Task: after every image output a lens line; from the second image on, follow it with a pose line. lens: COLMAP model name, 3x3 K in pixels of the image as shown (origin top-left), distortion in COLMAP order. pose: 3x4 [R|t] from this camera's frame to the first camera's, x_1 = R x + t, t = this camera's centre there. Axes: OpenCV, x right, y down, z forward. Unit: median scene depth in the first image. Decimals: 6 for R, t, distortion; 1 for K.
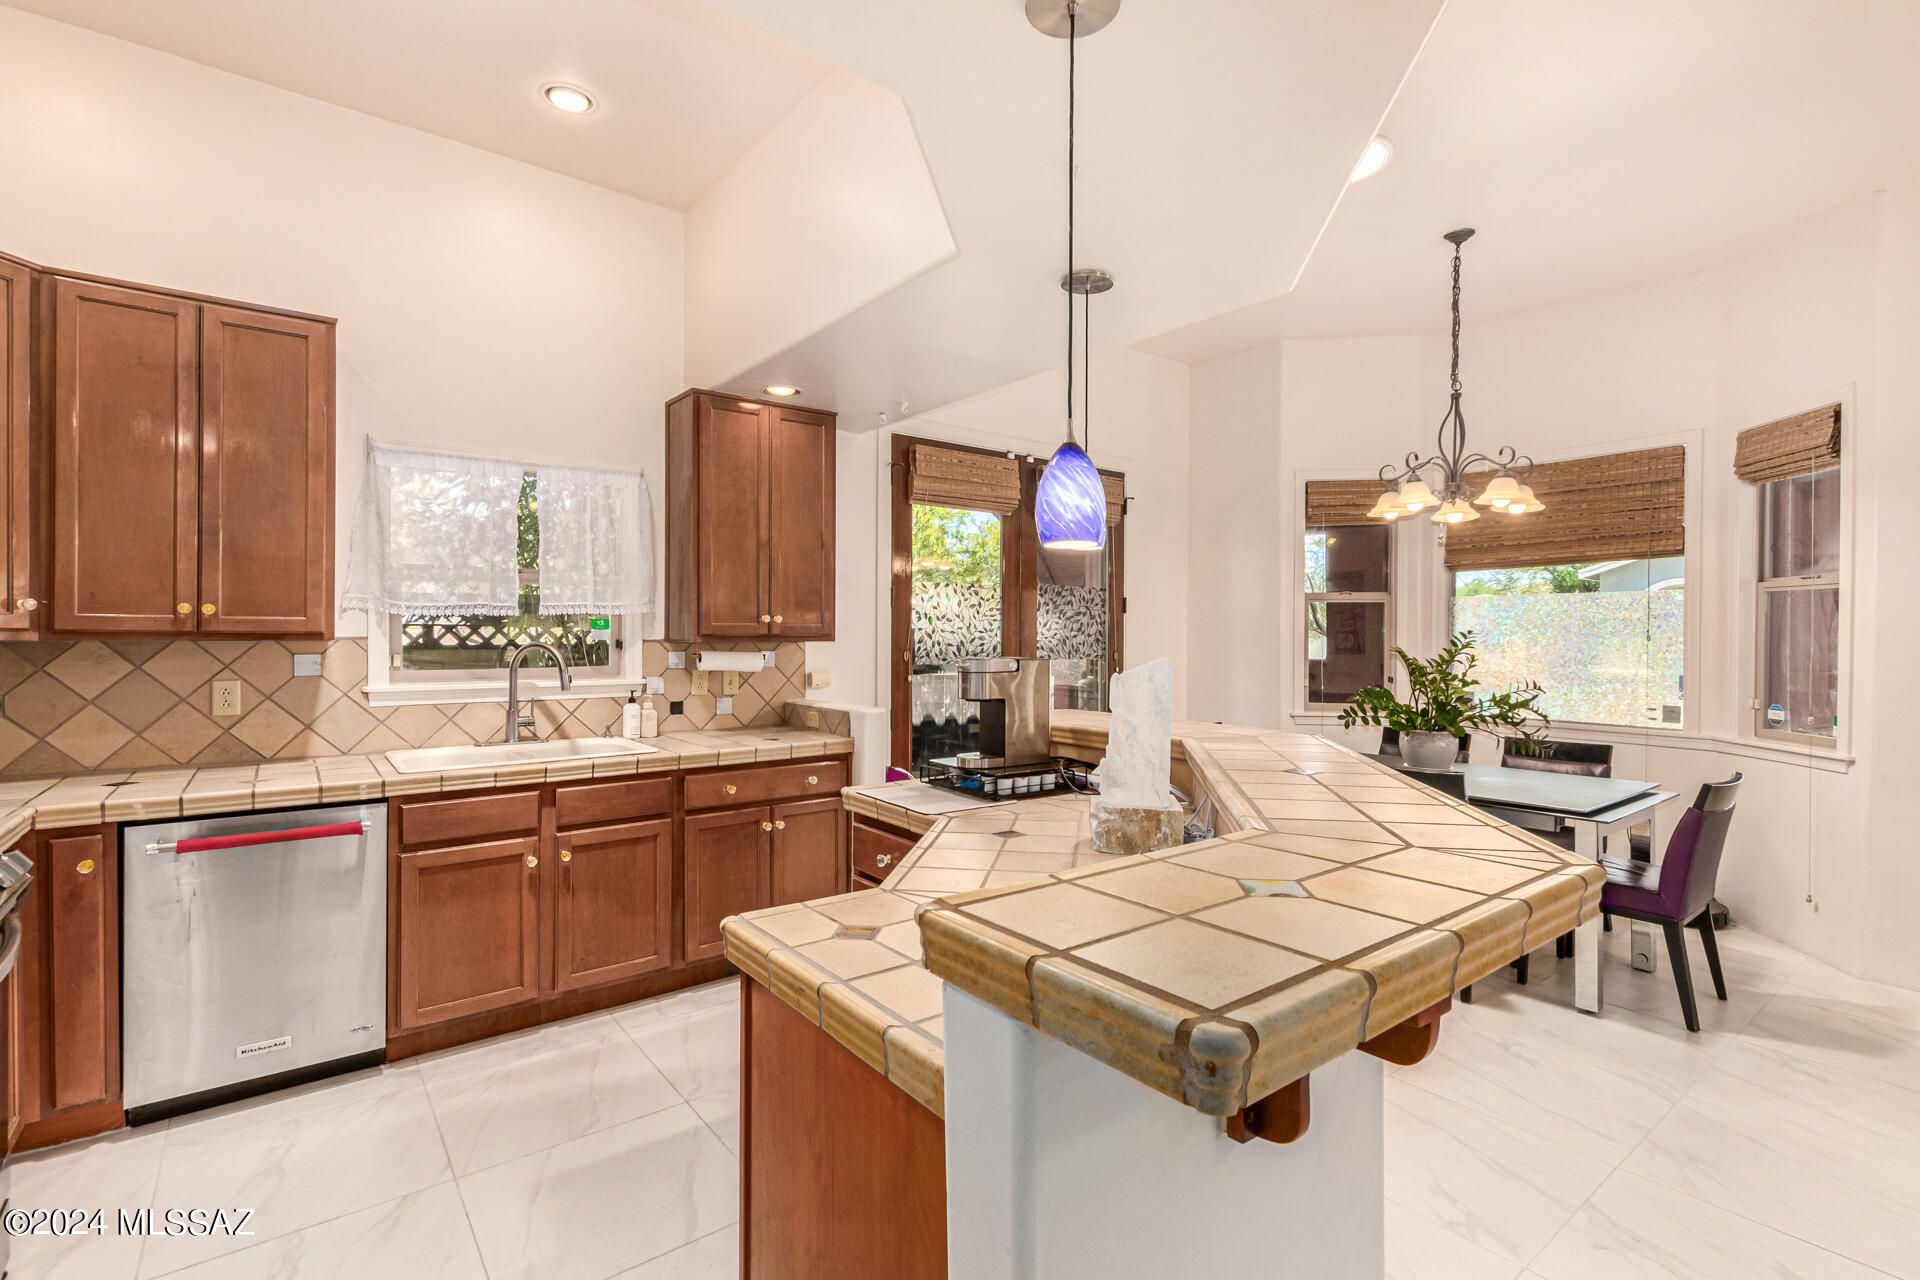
lens RADIAL K [[890.0, 0, 958.6], [0, 890.0, 635.2], [0, 0, 1]] dist [0.017770, -0.003519]
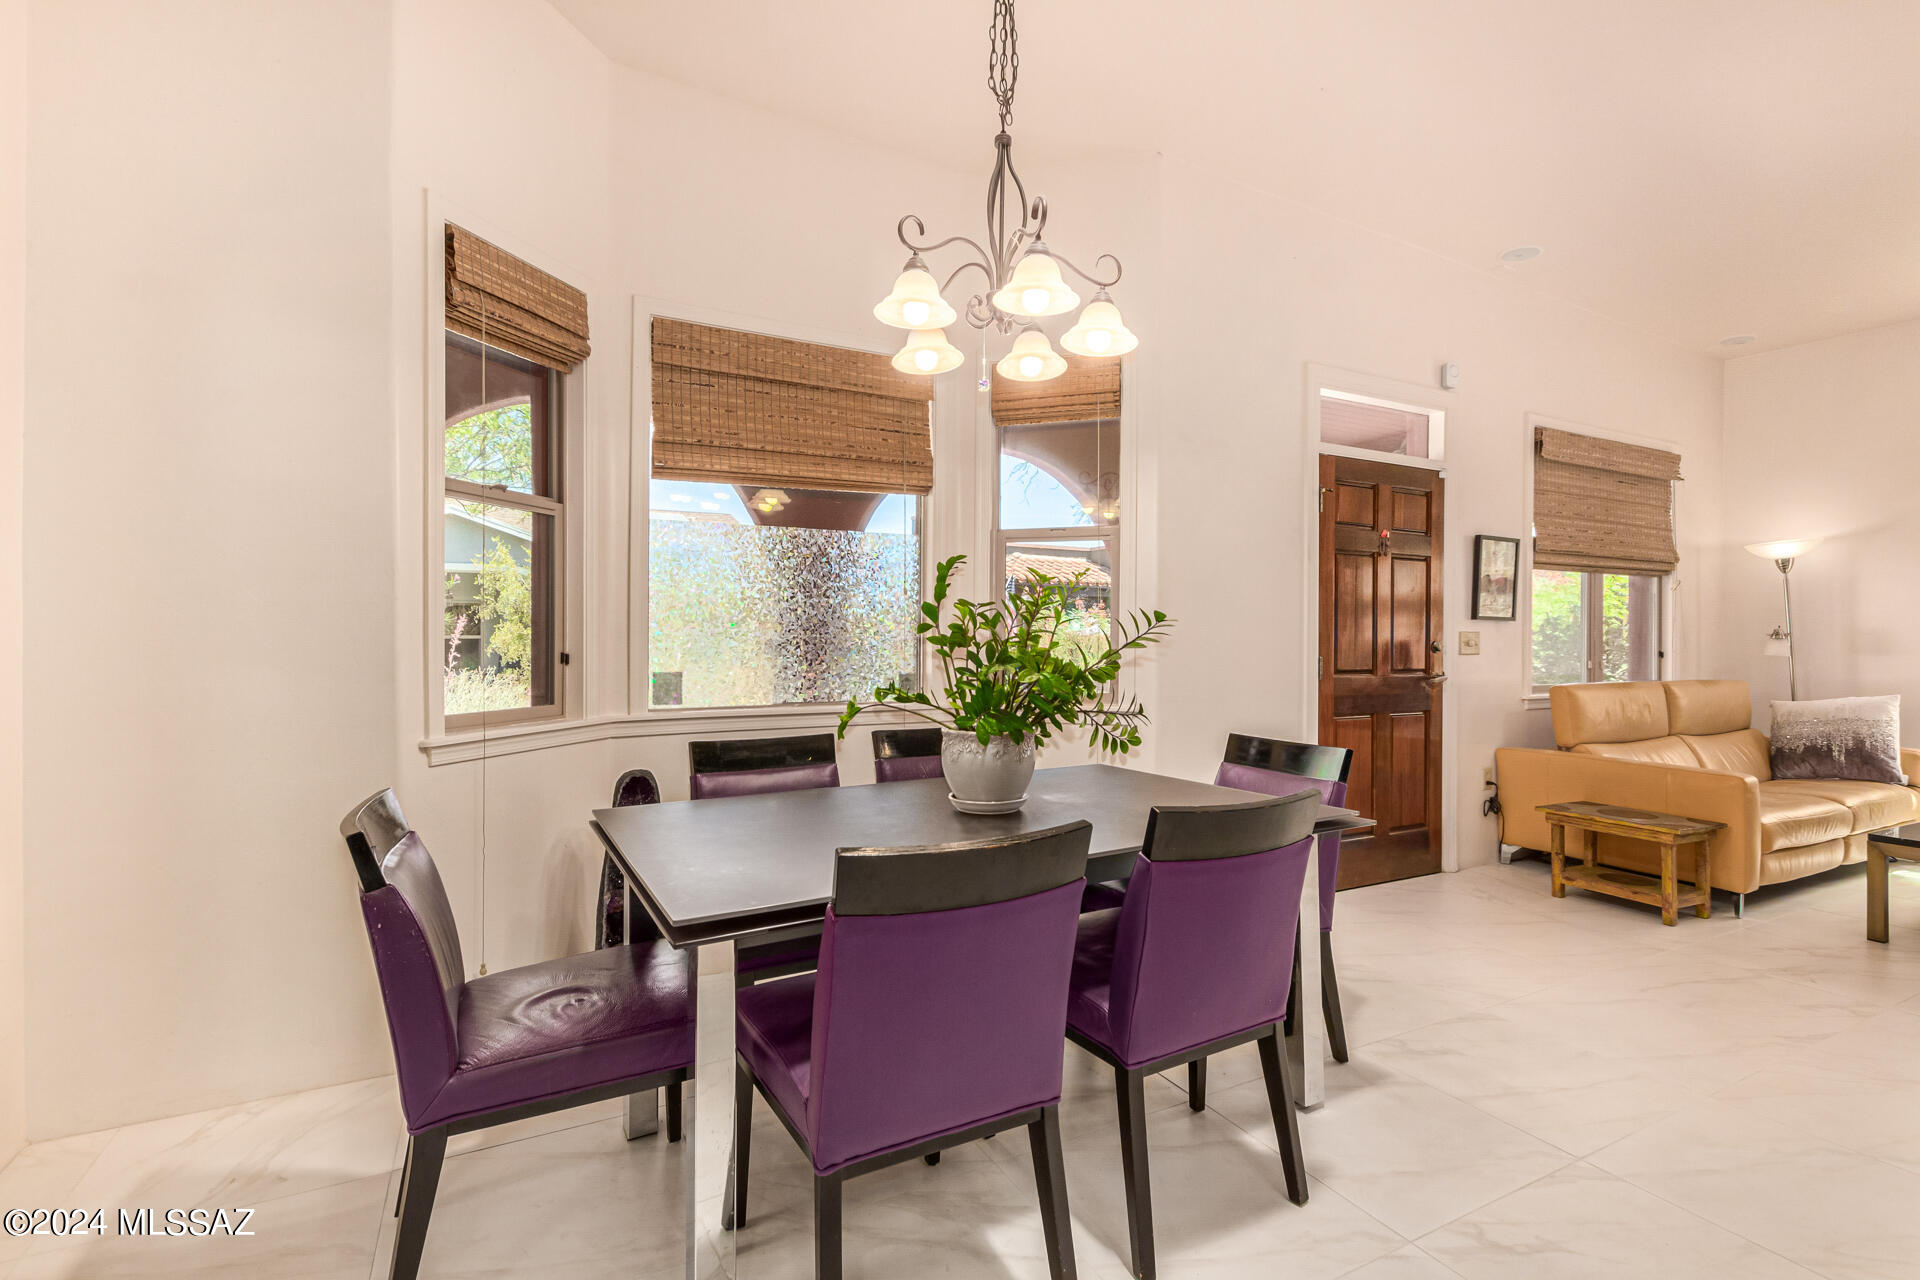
lens RADIAL K [[890.0, 0, 968.7], [0, 890.0, 641.0], [0, 0, 1]] dist [0.017770, -0.003519]
pose [[0.174429, -0.009734, 0.984622, -0.013673], [0.000712, 0.999952, 0.009759, 0.043425], [-0.984669, -0.001001, 0.174428, 0.869609]]
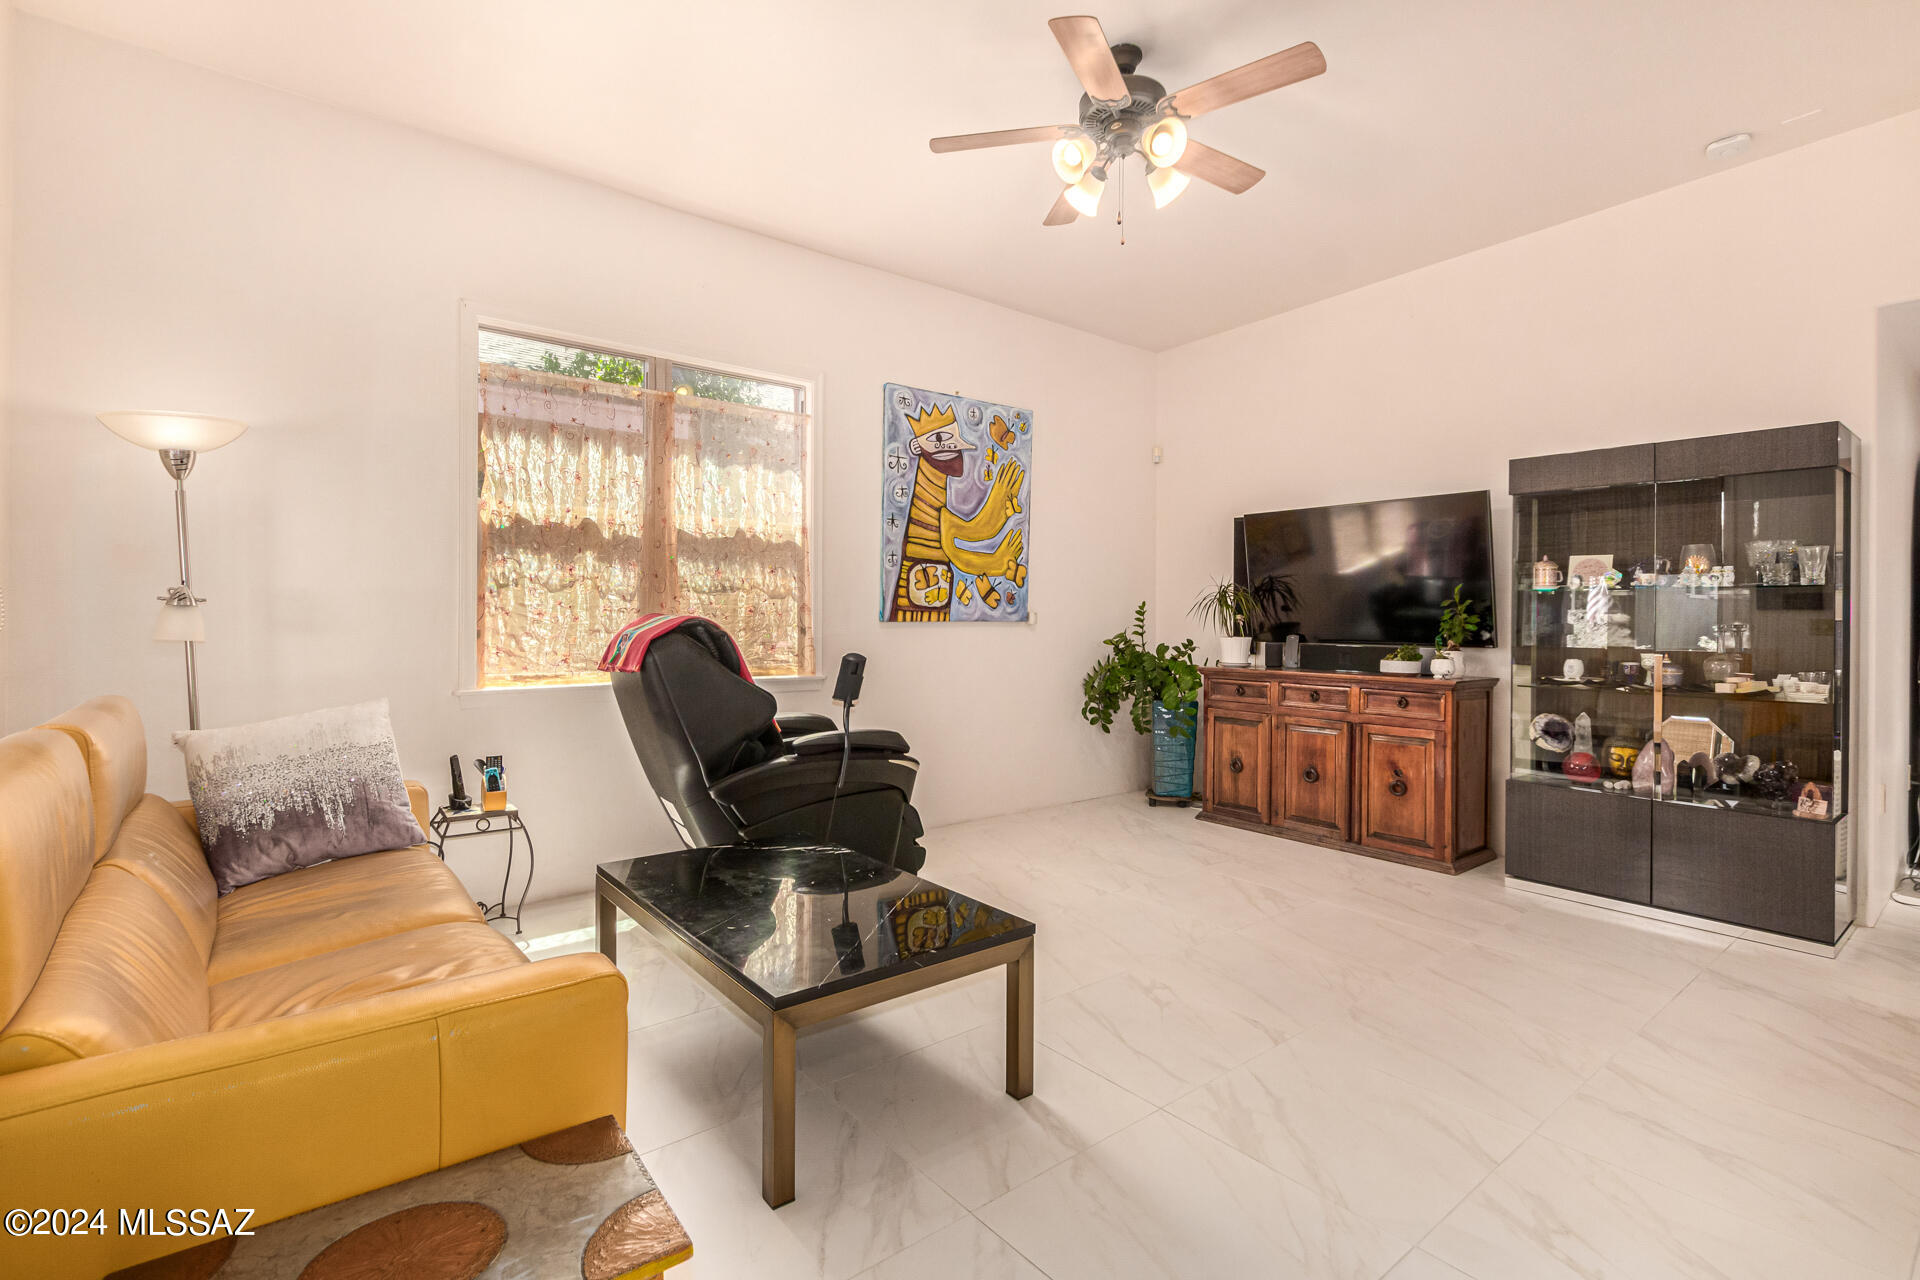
lens RADIAL K [[890.0, 0, 968.0], [0, 890.0, 613.6], [0, 0, 1]] dist [0.017770, -0.003519]
pose [[-0.999784, -0.012208, -0.016840, 0.865814], [-0.012219, 0.999925, 0.000507, 0.051526], [0.016832, 0.000712, -0.999858, 0.620083]]
